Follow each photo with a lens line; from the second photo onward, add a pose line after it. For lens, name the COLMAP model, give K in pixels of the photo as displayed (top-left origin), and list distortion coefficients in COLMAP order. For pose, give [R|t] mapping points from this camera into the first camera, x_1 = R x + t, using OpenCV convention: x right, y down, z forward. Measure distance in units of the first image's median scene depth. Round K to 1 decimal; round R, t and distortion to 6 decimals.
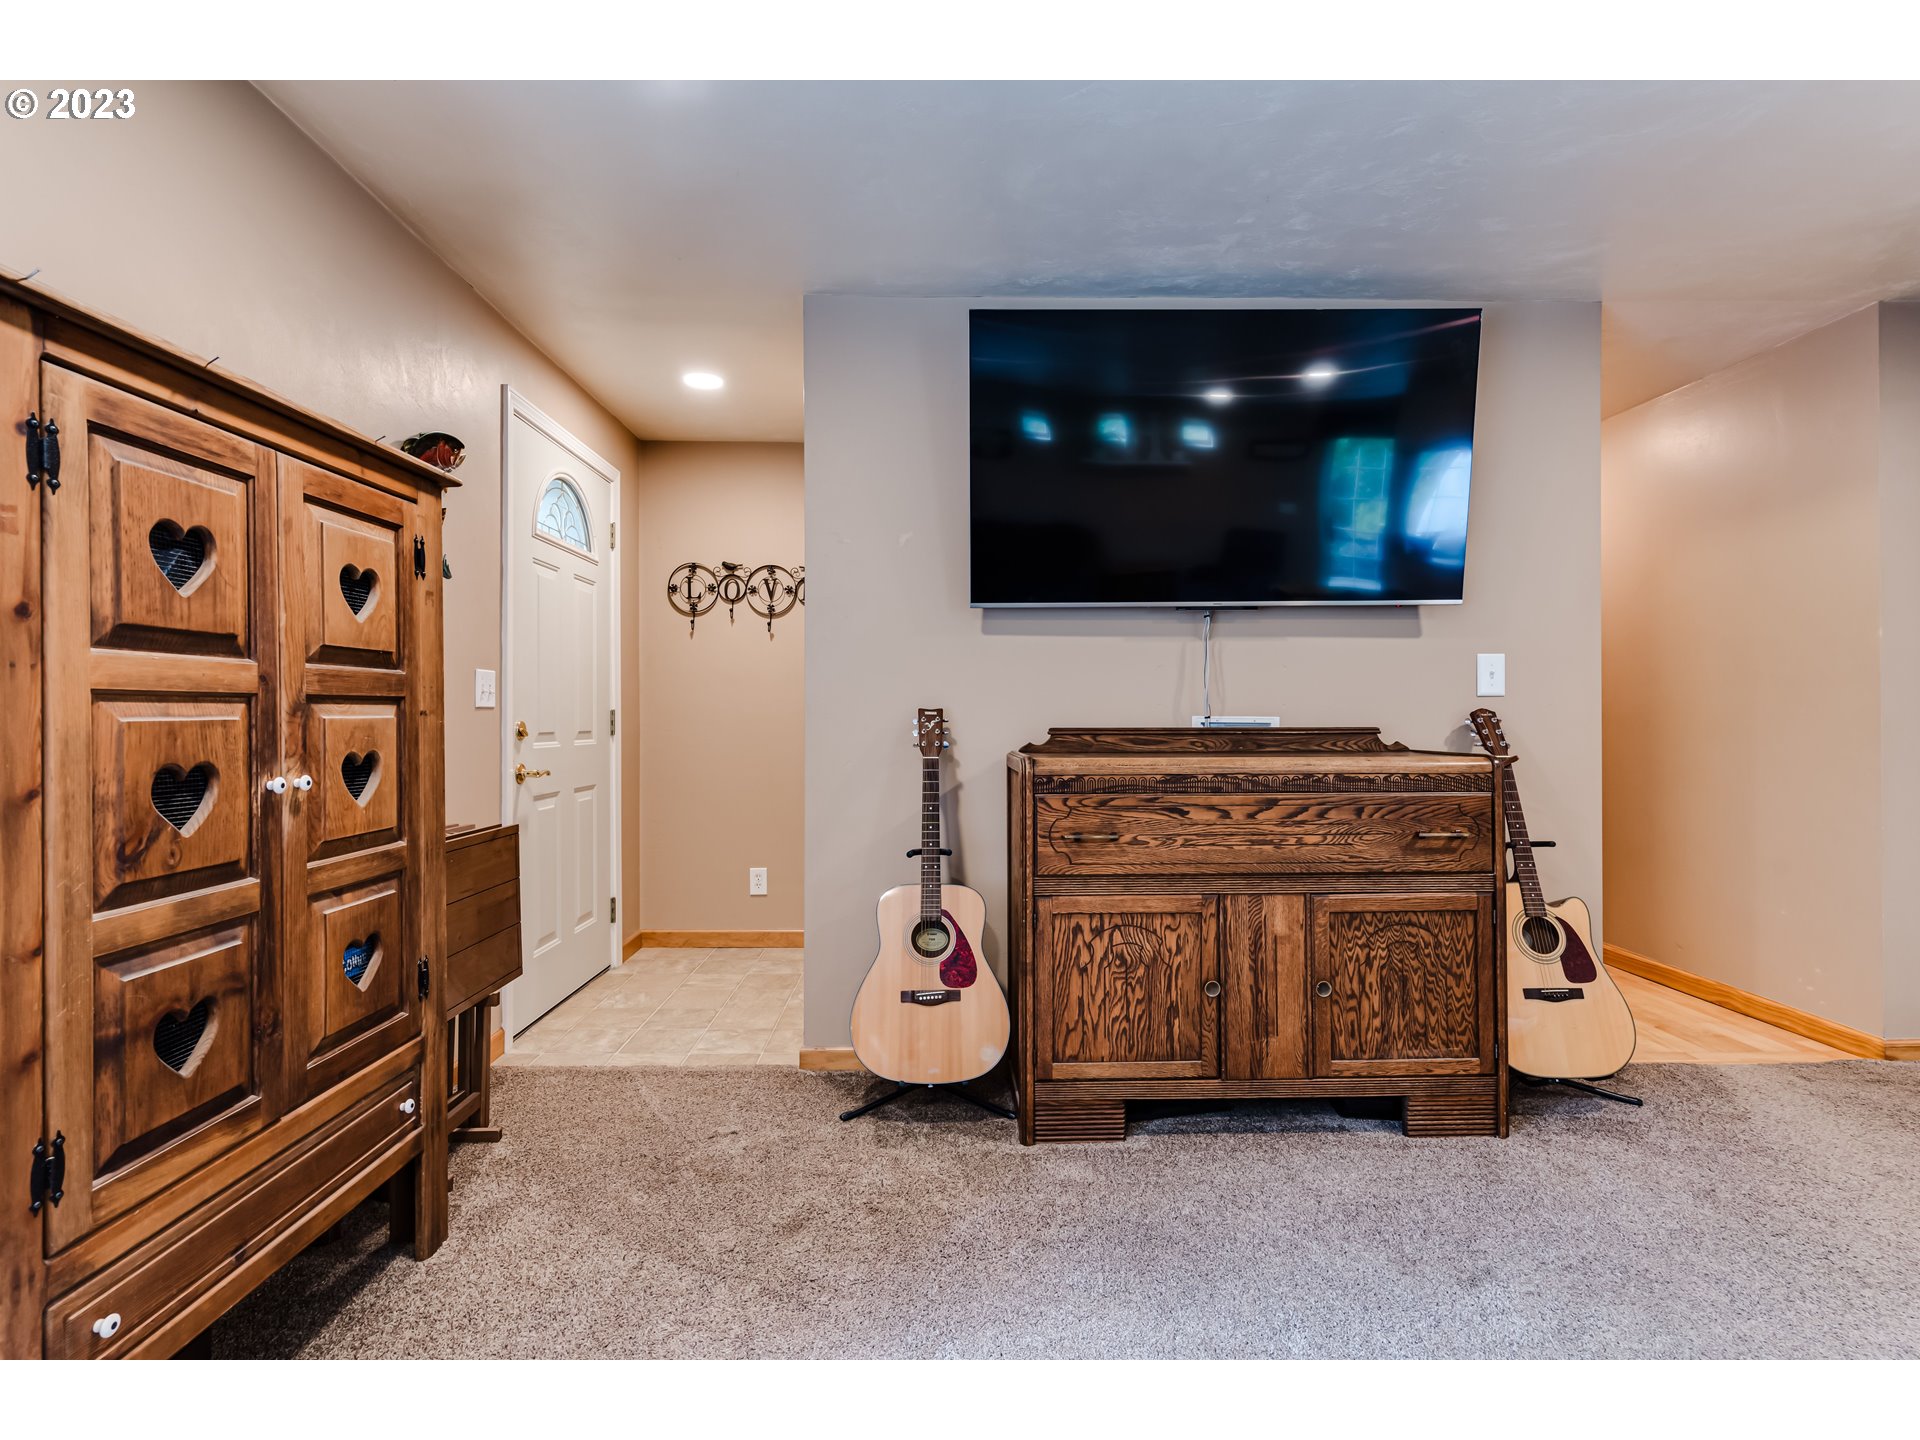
lens RADIAL K [[933.4, 0, 961.1], [0, 933.4, 713.8], [0, 0, 1]] dist [0.000550, 0.000407]
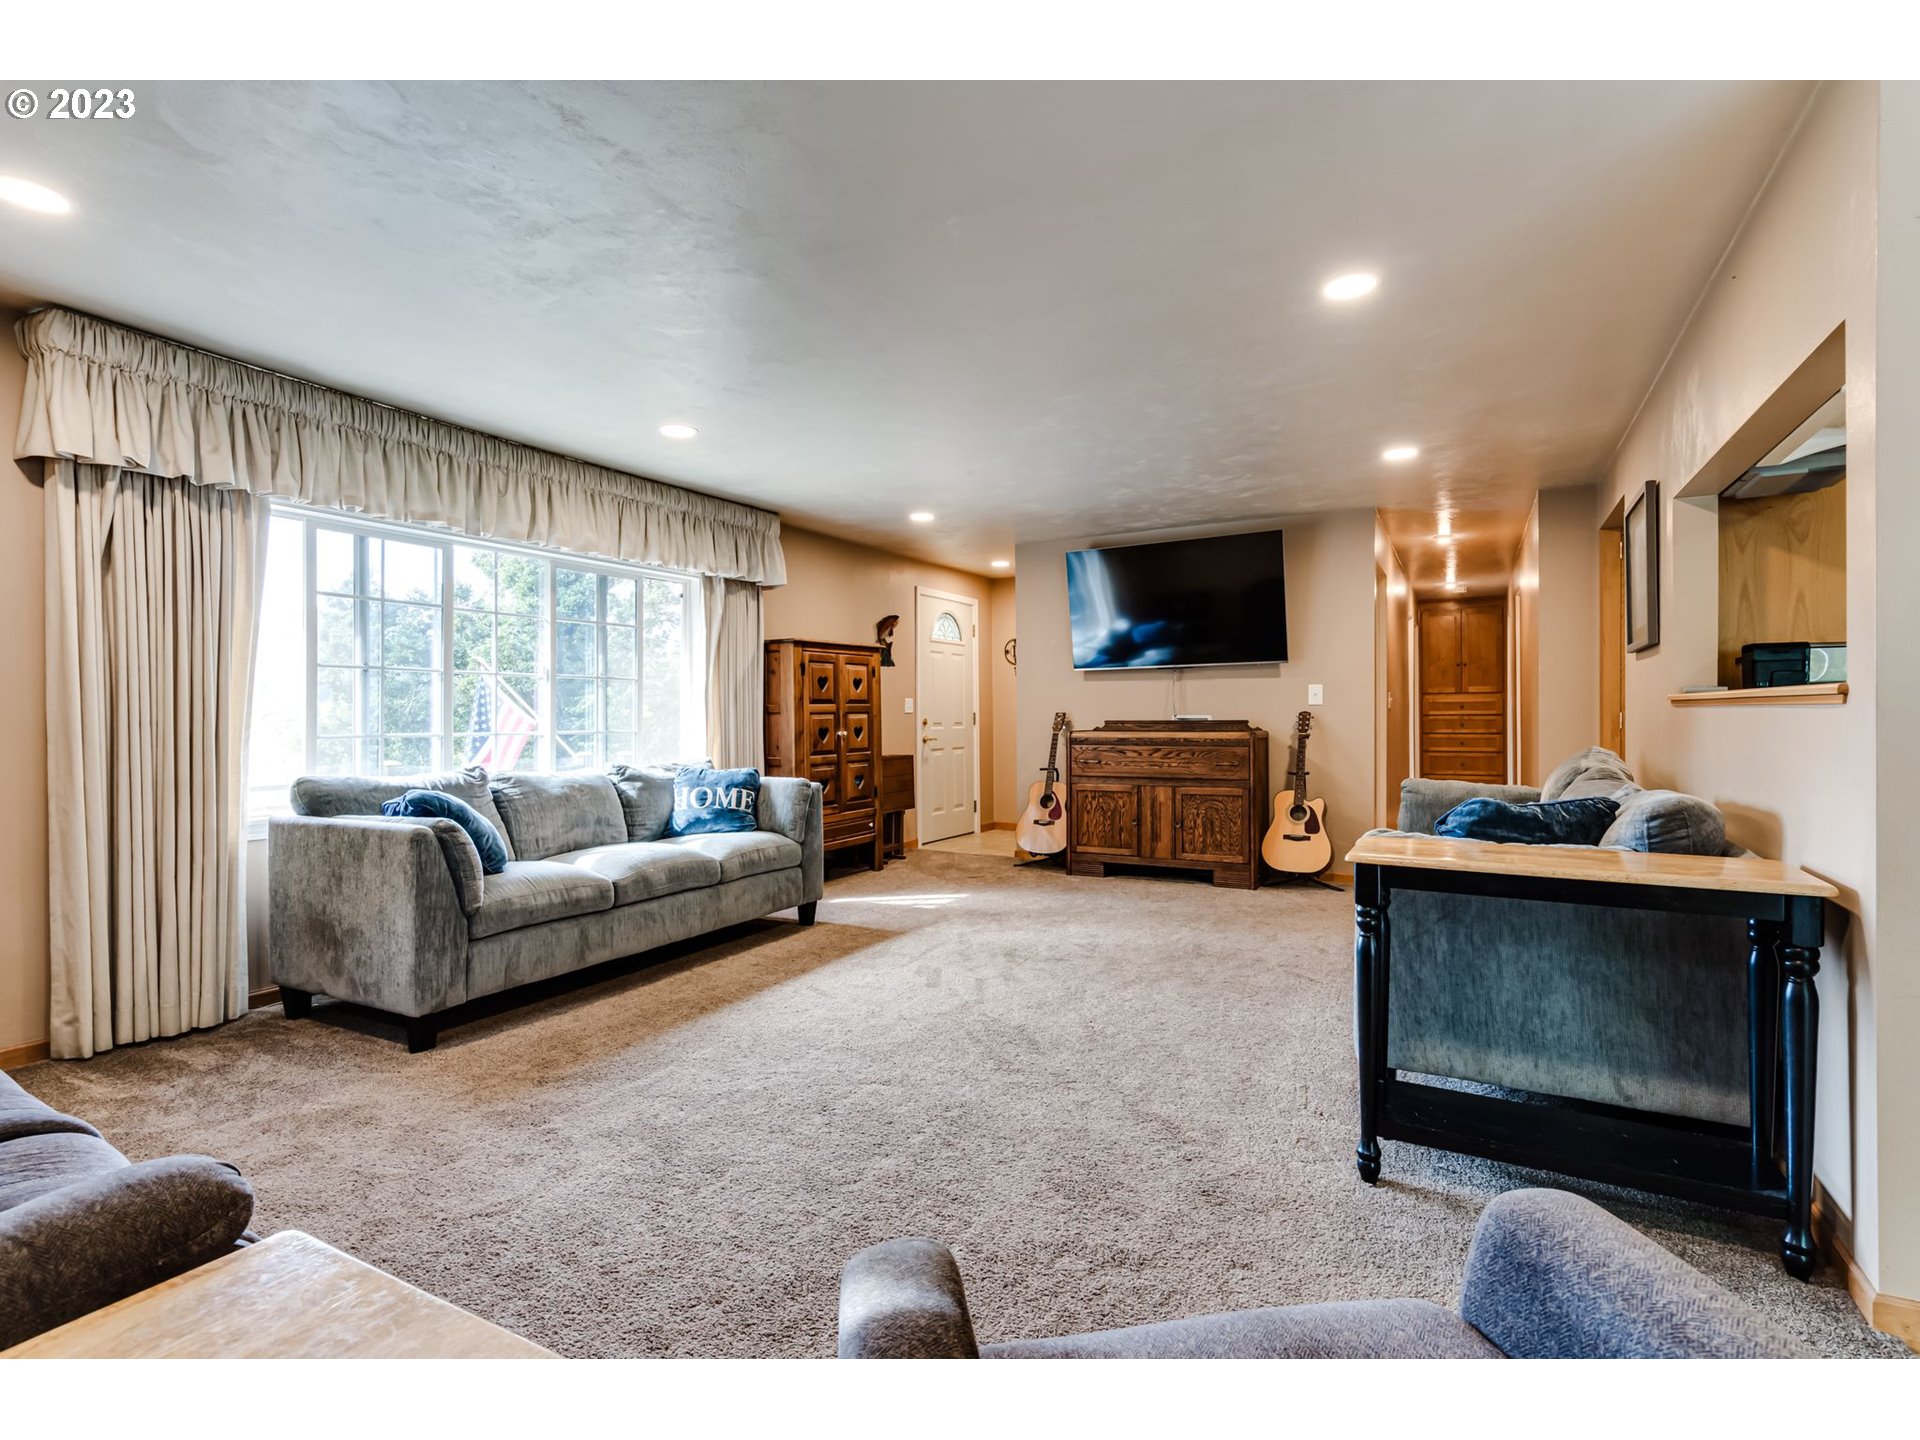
lens RADIAL K [[933.4, 0, 961.1], [0, 933.4, 713.8], [0, 0, 1]] dist [0.000550, 0.000407]
pose [[0.863748, -0.004446, -0.503904, 1.146863], [0.006703, 0.999974, 0.002667, -0.012417], [0.503879, -0.005681, 0.863756, -1.455128]]
